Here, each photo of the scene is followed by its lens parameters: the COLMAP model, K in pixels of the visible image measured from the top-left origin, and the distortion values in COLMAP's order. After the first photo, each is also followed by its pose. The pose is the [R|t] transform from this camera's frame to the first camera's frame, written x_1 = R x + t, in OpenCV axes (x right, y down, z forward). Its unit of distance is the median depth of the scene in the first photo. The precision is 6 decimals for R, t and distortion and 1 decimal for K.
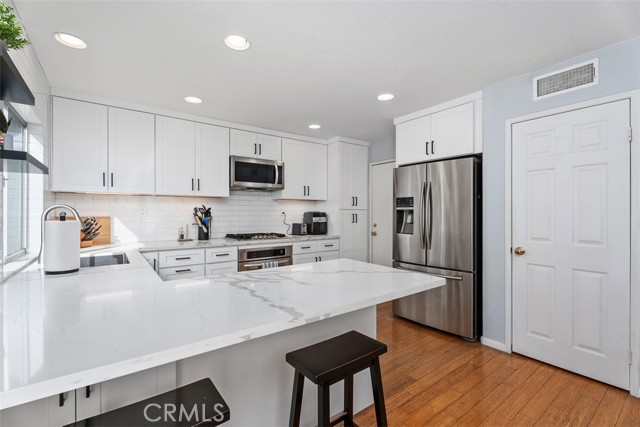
lens RADIAL K [[292.7, 0, 320.4], [0, 292.7, 212.1], [0, 0, 1]] dist [-0.001170, -0.000884]
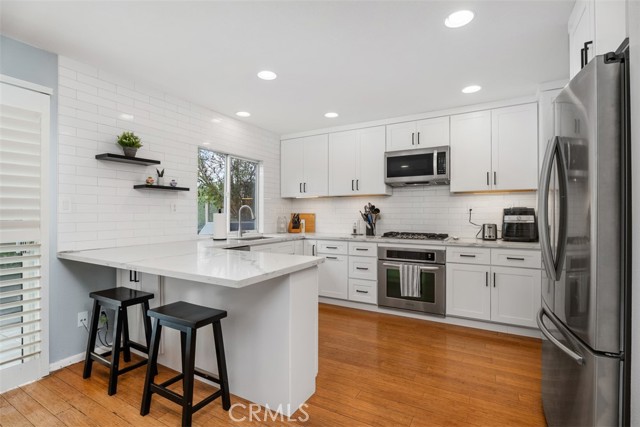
lens RADIAL K [[291.7, 0, 319.7], [0, 291.7, 216.6], [0, 0, 1]] dist [-0.000188, -0.000081]
pose [[0.405283, 0.013867, -0.914086, 0.512282], [0.009971, 0.999758, 0.019588, 0.003409], [0.914137, -0.017053, 0.405047, 0.386742]]
